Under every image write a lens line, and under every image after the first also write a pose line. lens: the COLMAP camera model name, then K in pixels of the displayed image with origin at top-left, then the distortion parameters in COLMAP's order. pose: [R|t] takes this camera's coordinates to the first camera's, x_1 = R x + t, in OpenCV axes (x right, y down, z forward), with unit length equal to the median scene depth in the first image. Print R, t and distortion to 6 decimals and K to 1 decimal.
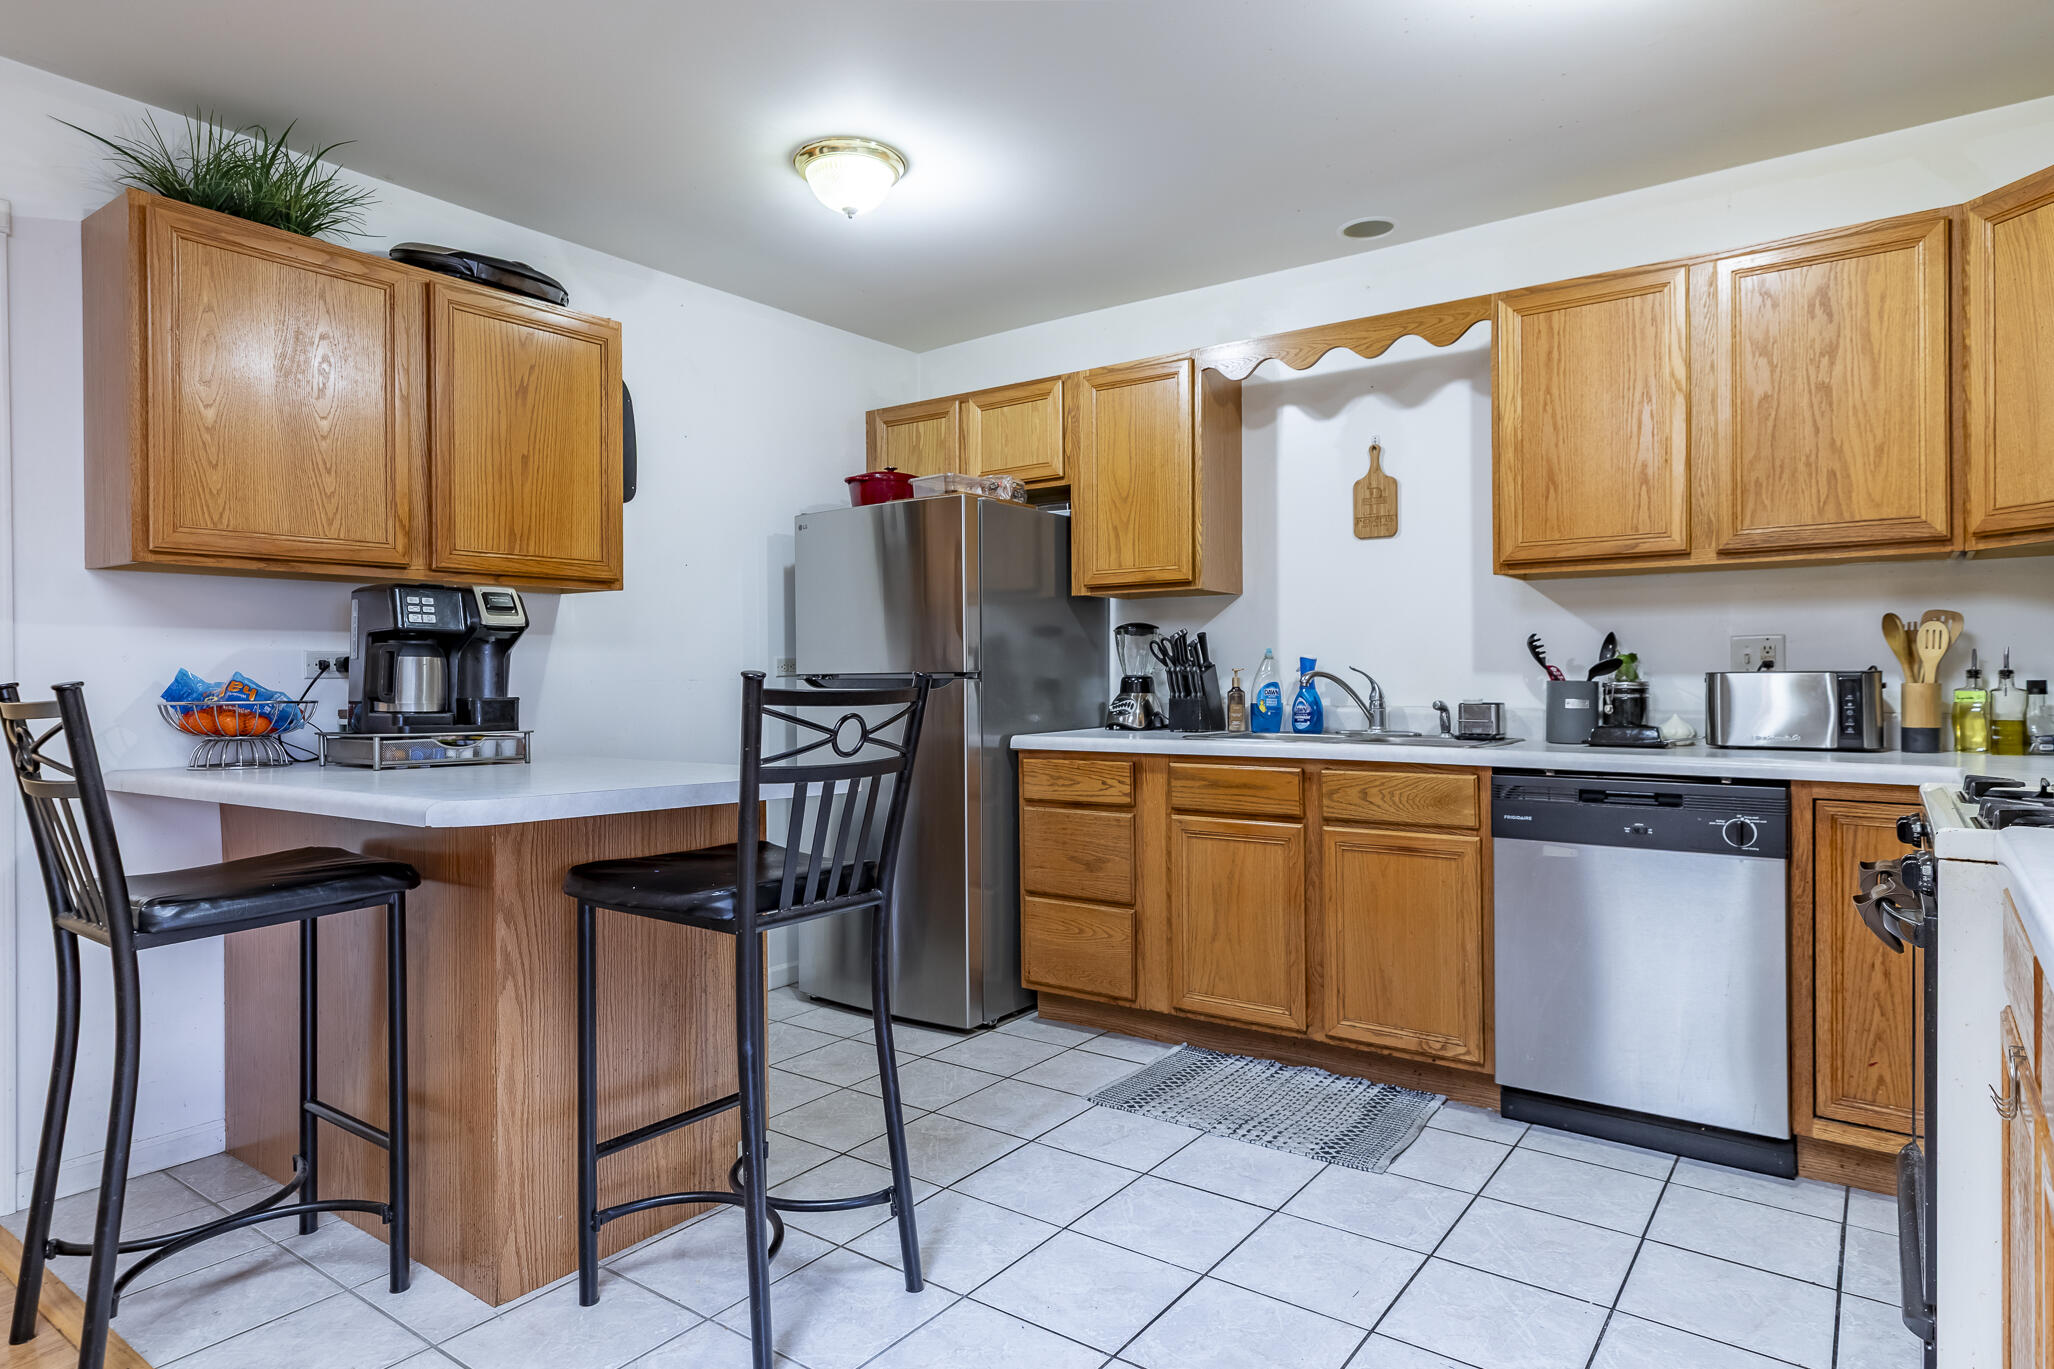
lens RADIAL K [[1155.8, 0, 1027.0], [0, 1155.8, 684.5], [0, 0, 1]] dist [0.005491, 0.001448]
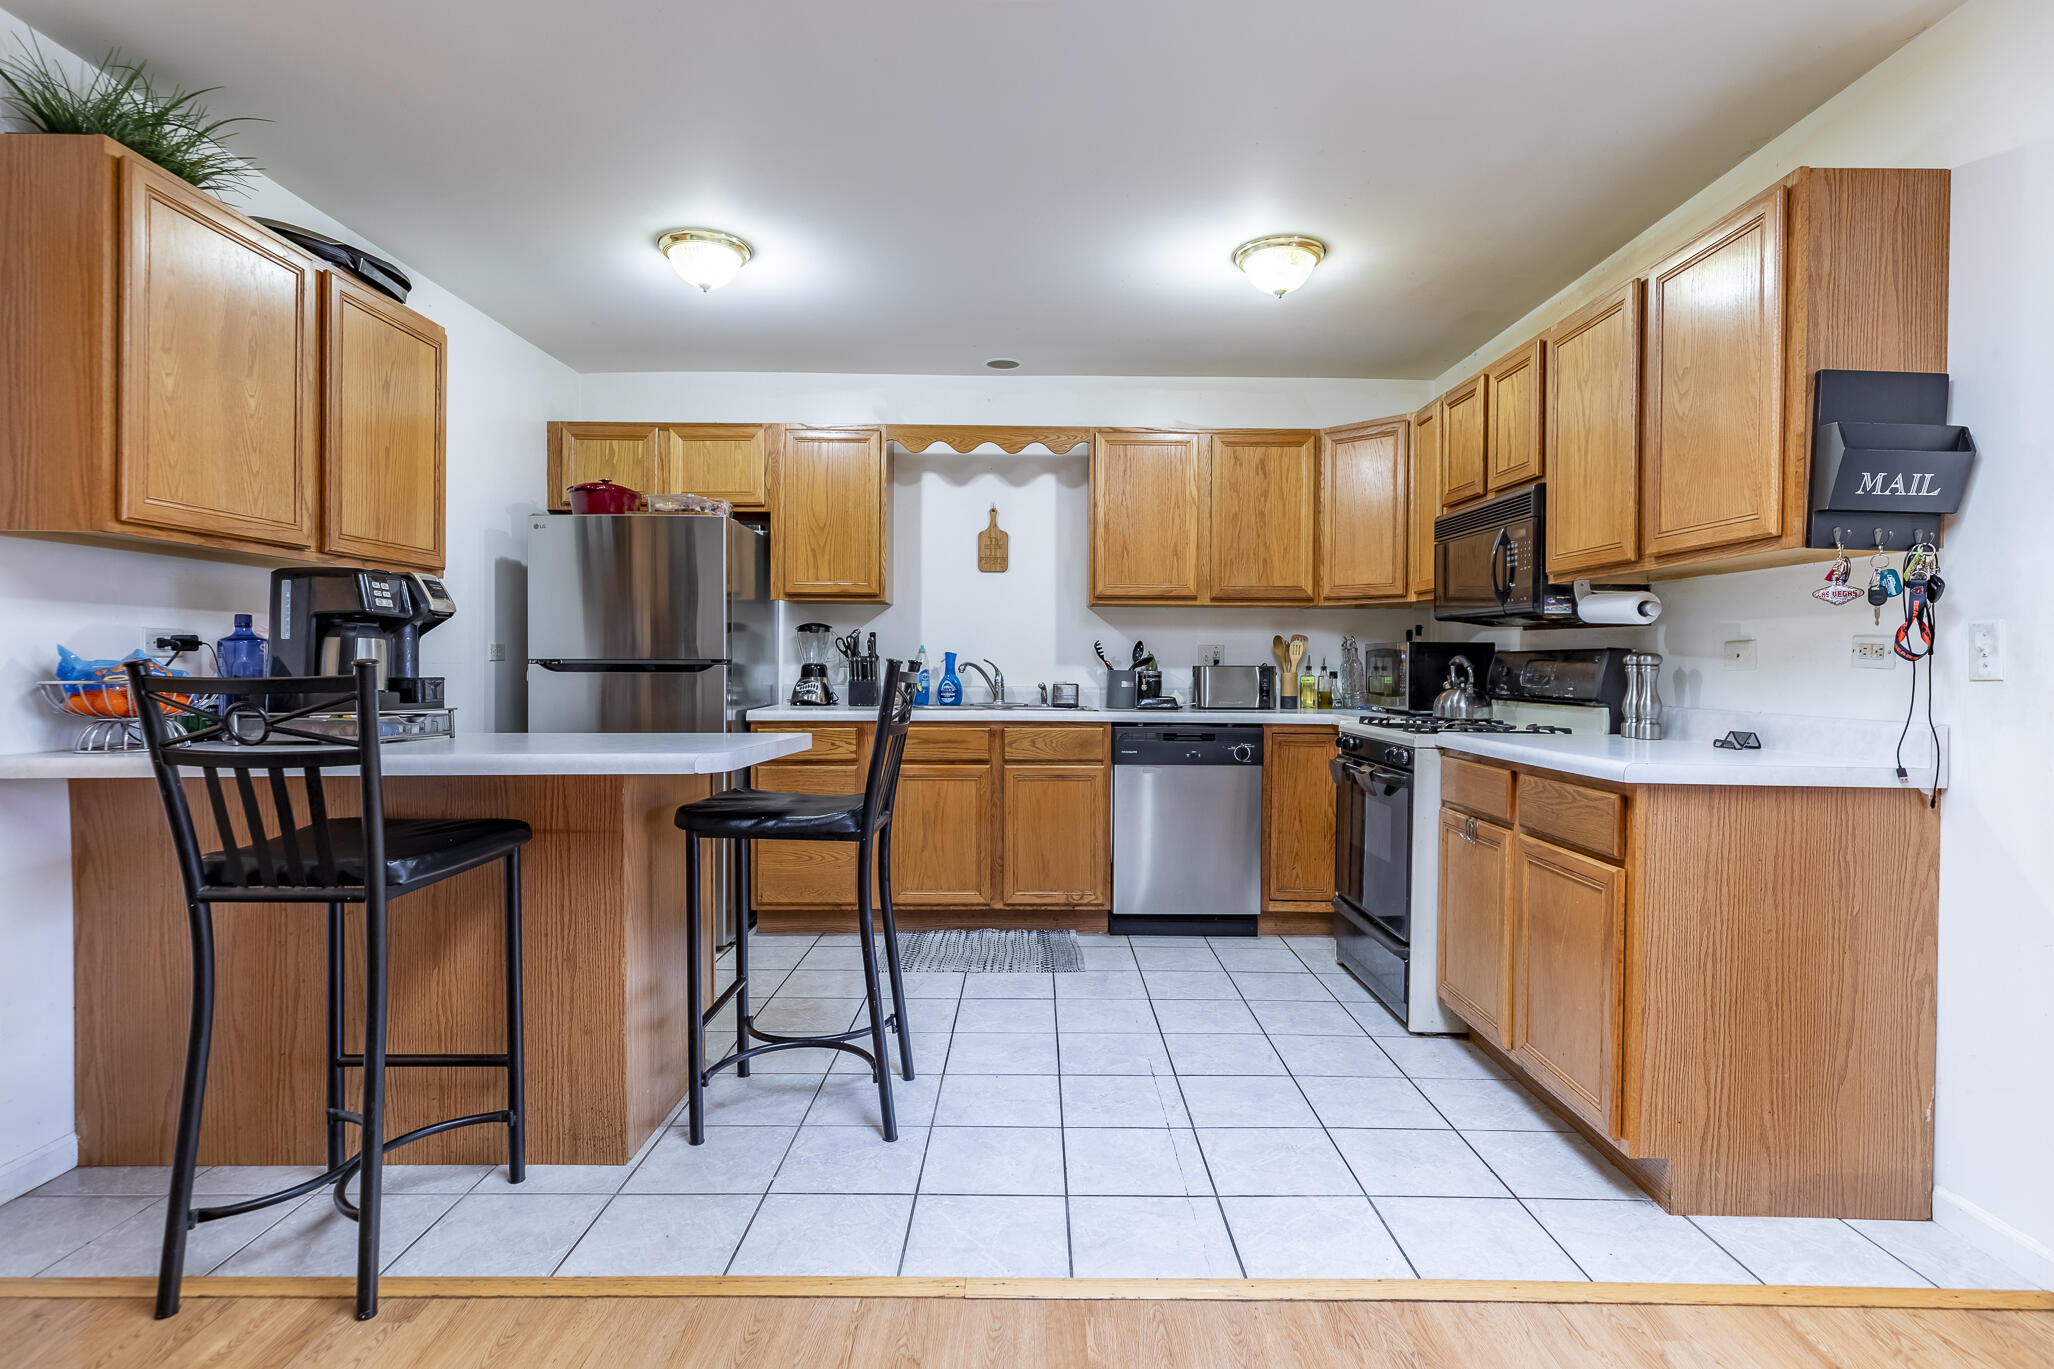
lens RADIAL K [[1028.8, 0, 1027.0], [0, 1028.8, 684.5], [0, 0, 1]] dist [-0.000301, -0.000786]
pose [[0.806300, -0.000345, 0.591506, -0.514908], [-0.006478, 0.999935, 0.009415, 0.004523], [-0.591471, -0.011423, 0.806246, -0.095564]]
